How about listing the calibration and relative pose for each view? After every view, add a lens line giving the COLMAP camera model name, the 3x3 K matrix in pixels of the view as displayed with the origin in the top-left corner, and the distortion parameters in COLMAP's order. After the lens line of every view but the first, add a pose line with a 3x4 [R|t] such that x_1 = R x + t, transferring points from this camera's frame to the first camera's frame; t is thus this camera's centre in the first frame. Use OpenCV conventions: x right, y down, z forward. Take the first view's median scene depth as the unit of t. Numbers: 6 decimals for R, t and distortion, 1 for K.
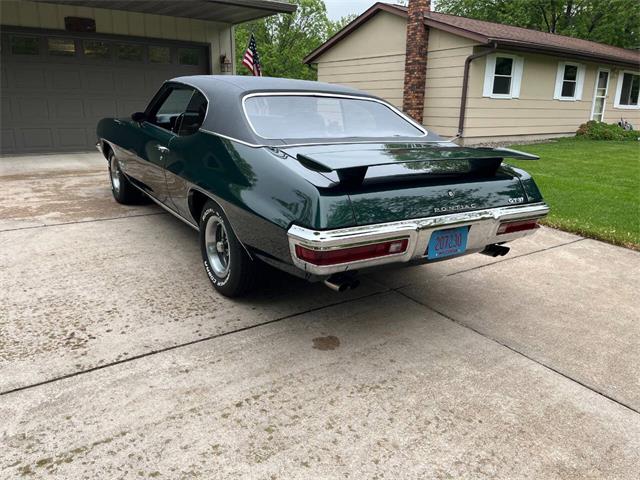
lens RADIAL K [[485.7, 0, 325.4], [0, 485.7, 243.3], [0, 0, 1]] dist [0.078148, -0.107721]
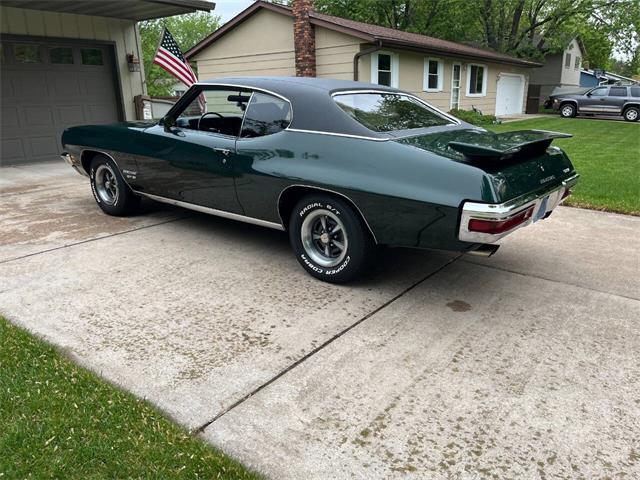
lens RADIAL K [[484.5, 0, 328.1], [0, 484.5, 244.6], [0, 0, 1]] dist [0.074348, -0.102673]
pose [[0.950930, -0.122434, 0.284150, -0.480901], [0.119656, 0.992443, 0.027185, -0.006499], [-0.285331, 0.008149, 0.958394, -0.015090]]
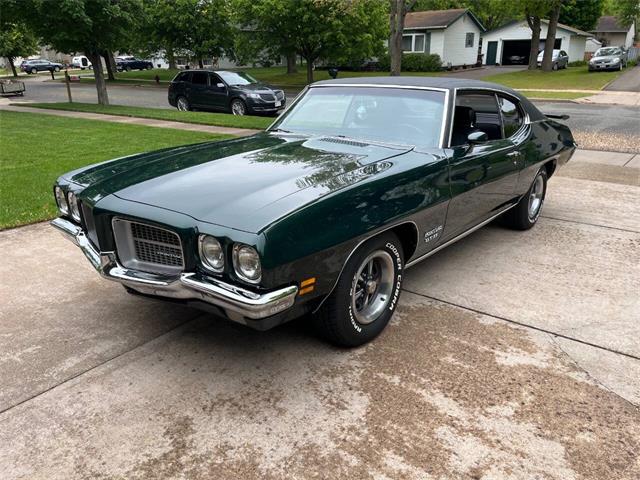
lens RADIAL K [[490.0, 0, 322.0], [0, 490.0, 239.6], [0, 0, 1]] dist [0.081400, -0.112514]
pose [[-0.289808, -0.347455, 0.891788, -1.313542], [0.268536, 0.864828, 0.424218, -0.637333], [-0.918640, 0.362419, -0.157329, 1.745278]]
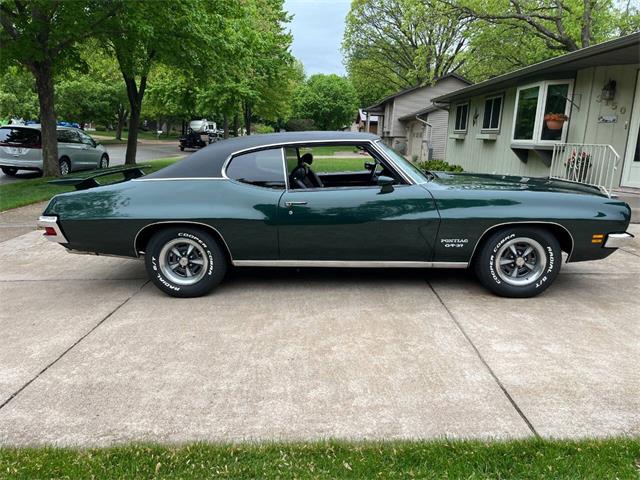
lens RADIAL K [[485.7, 0, 325.4], [0, 485.7, 243.3], [0, 0, 1]] dist [0.078148, -0.107721]
pose [[-0.586598, 0.137714, -0.798084, 0.969959], [-0.264858, 0.898629, 0.349736, -0.624594], [0.765345, 0.416533, -0.490660, 2.063129]]
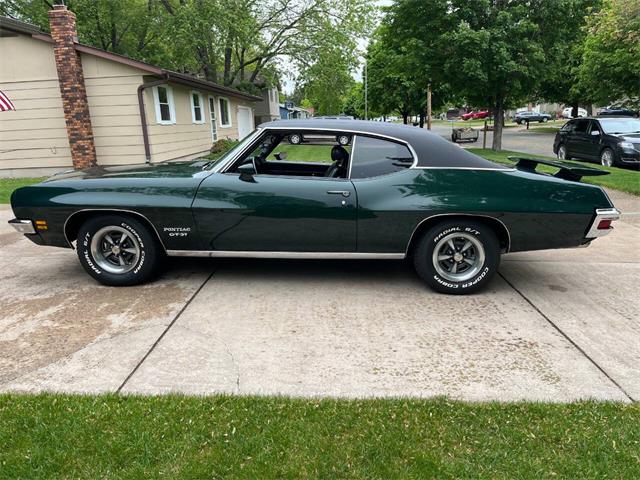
lens RADIAL K [[484.5, 0, 328.1], [0, 484.5, 244.6], [0, 0, 1]] dist [0.074348, -0.102673]
pose [[0.602302, -0.235918, 0.762610, -1.265234], [0.263263, 0.960588, 0.089240, -0.206302], [-0.753608, 0.147018, 0.640673, 0.424987]]
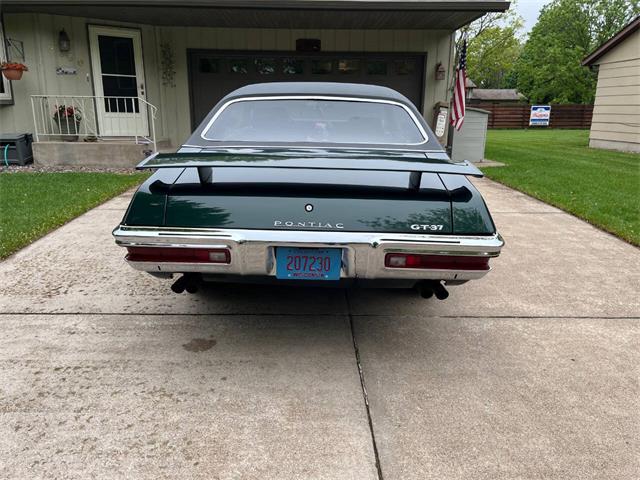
lens RADIAL K [[490.0, 0, 322.0], [0, 490.0, 239.6], [0, 0, 1]] dist [0.081400, -0.112514]
pose [[0.821265, 0.133959, -0.554597, 0.585350], [-0.150836, 0.988439, 0.015388, -0.047888], [0.550247, 0.071015, 0.831977, 0.228215]]
